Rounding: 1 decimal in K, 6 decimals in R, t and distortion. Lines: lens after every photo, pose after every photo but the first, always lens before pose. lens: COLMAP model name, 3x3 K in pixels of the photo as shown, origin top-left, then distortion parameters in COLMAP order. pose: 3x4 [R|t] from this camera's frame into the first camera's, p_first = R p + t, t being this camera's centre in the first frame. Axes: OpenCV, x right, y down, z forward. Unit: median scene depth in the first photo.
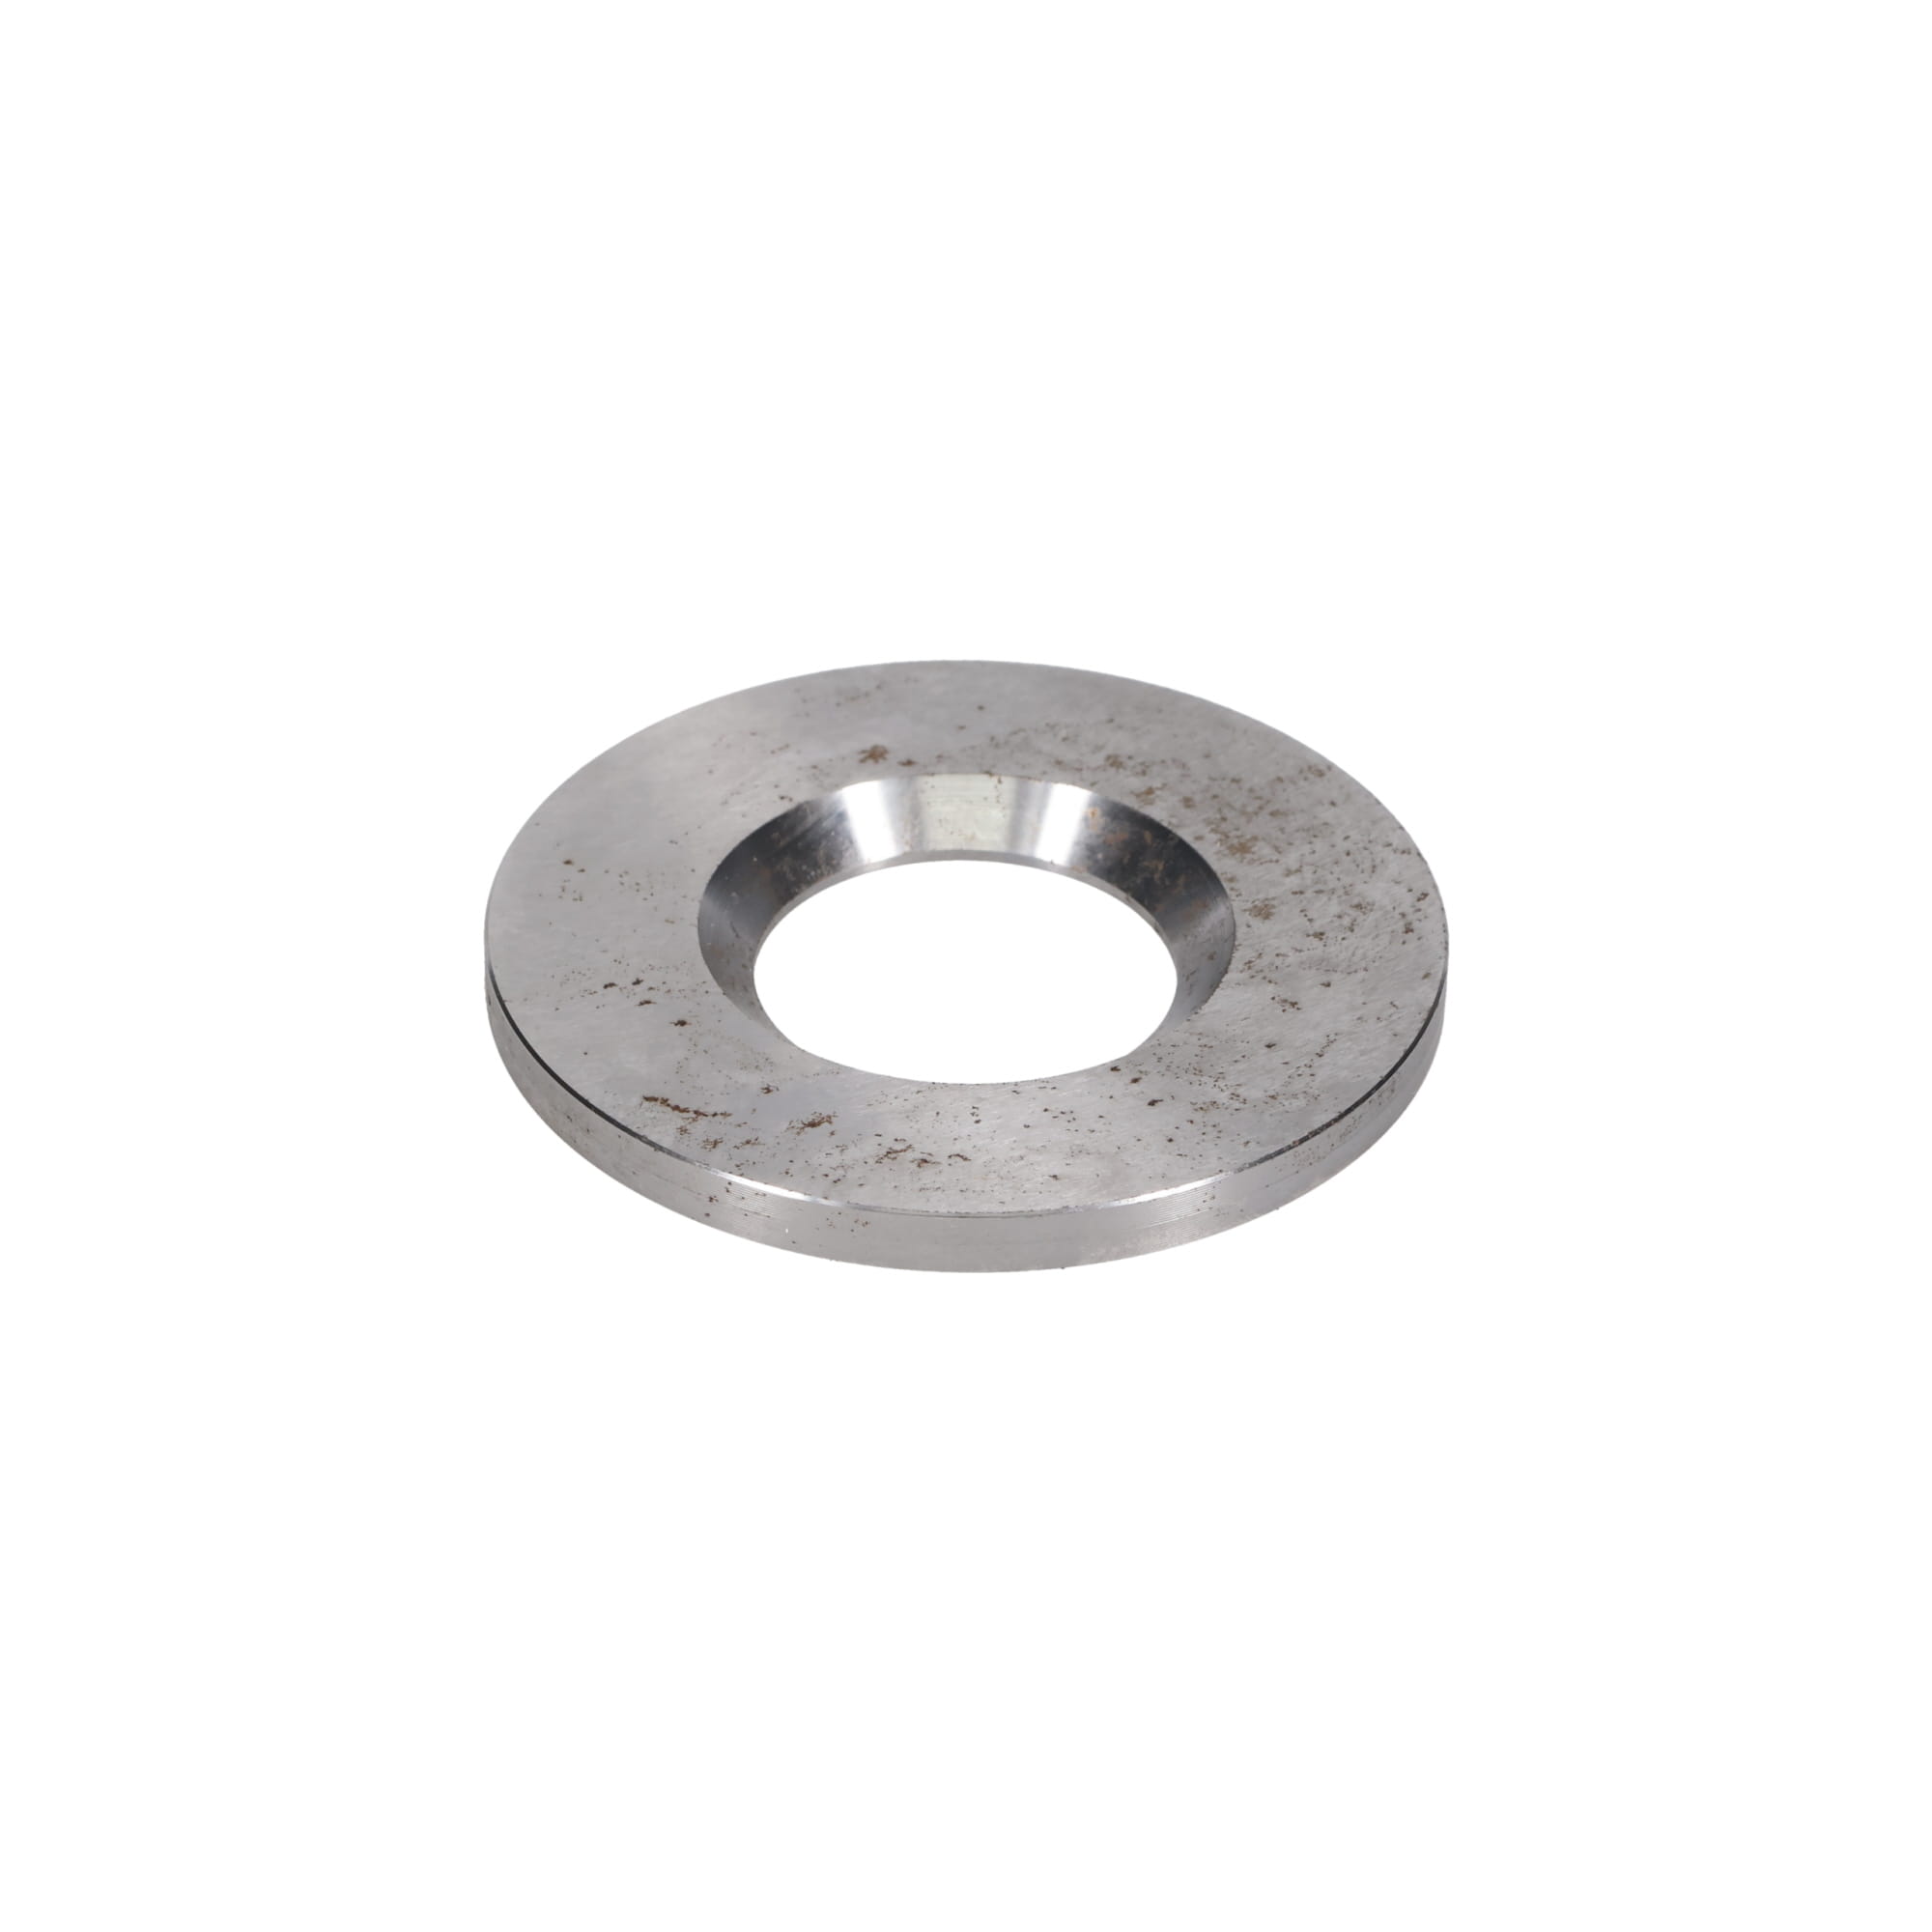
lens RADIAL K [[9260.0, 0, 923.7], [0, 9260.0, 984.2], [0, 0, 1]] dist [1.901488, 0.000000]
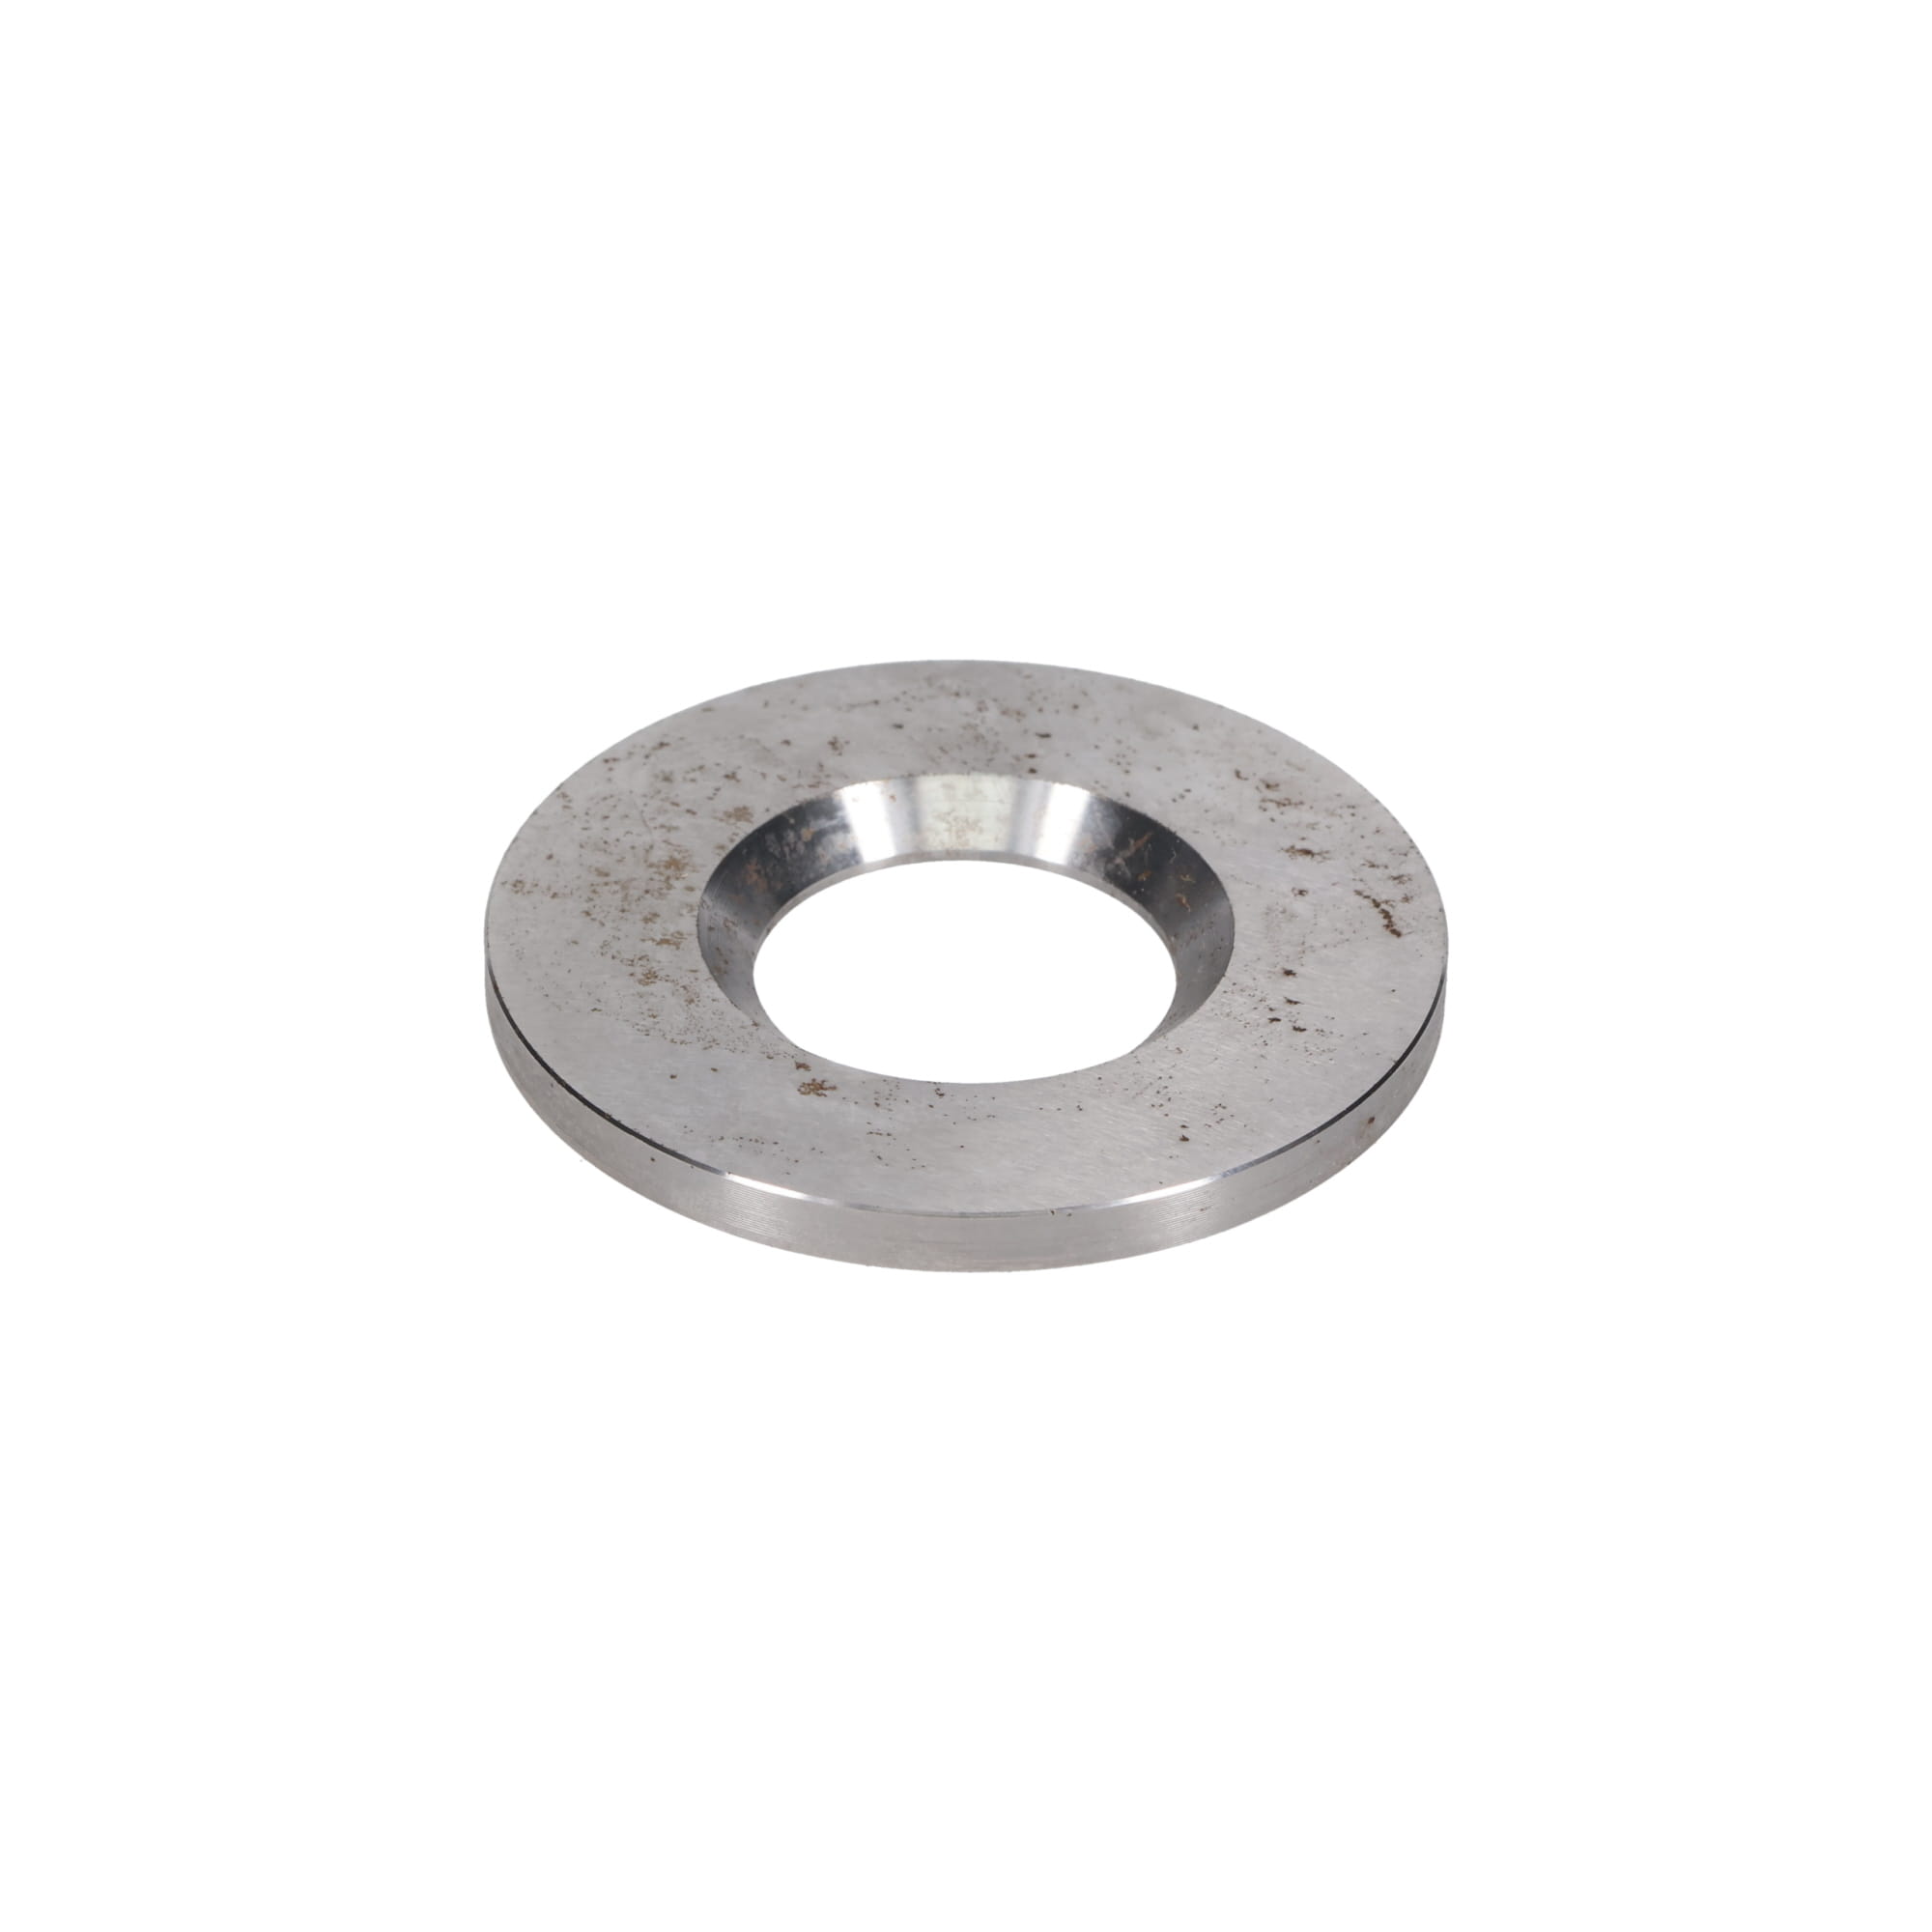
lens RADIAL K [[9260.0, 0, 912.1], [0, 9260.0, 947.5], [0, 0, 1]] dist [1.901488, 0.000000]
pose [[-0.704285, -0.430072, 0.564819, -0.559304], [0.396292, 0.421942, 0.815425, -0.826159], [-0.589012, 0.798125, -0.126733, 1.134945]]
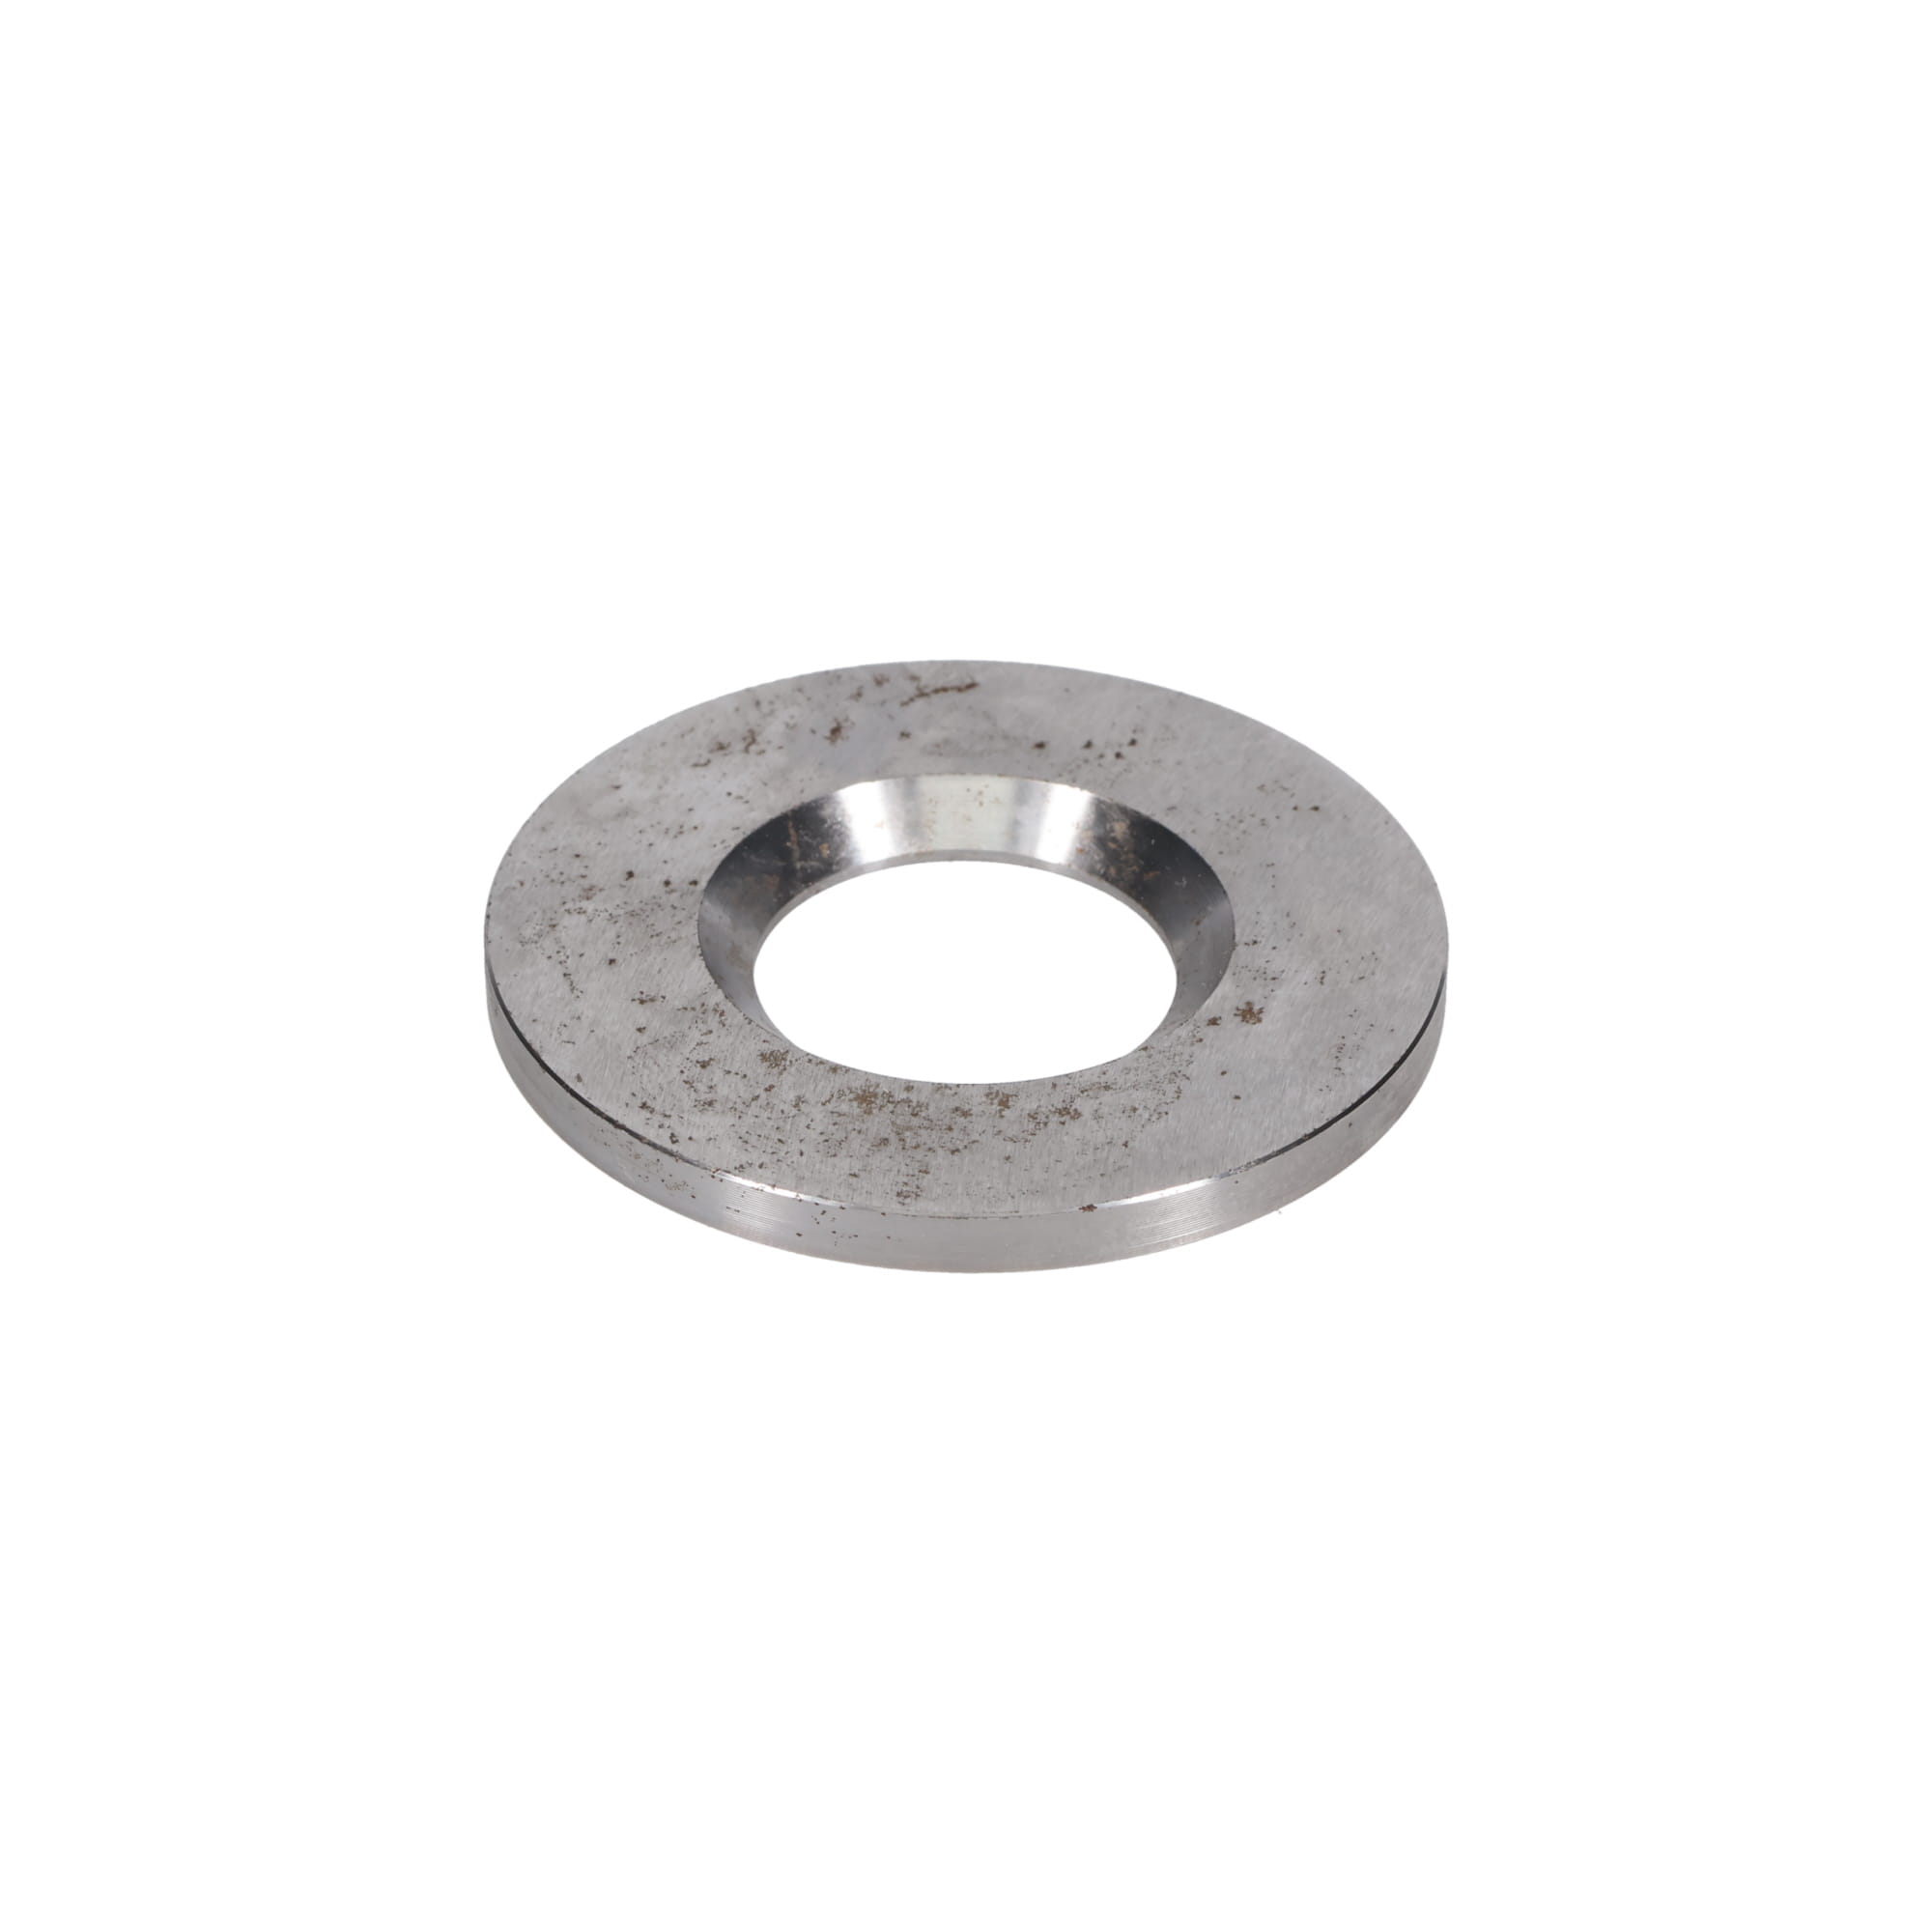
lens RADIAL K [[9260.0, 0, 925.6], [0, 9260.0, 981.9], [0, 0, 1]] dist [1.901488, 0.000000]
pose [[-0.707664, 0.394402, -0.586224, 0.597132], [-0.427630, 0.421396, 0.799724, -0.802713], [0.562445, 0.816623, -0.129548, 1.134606]]
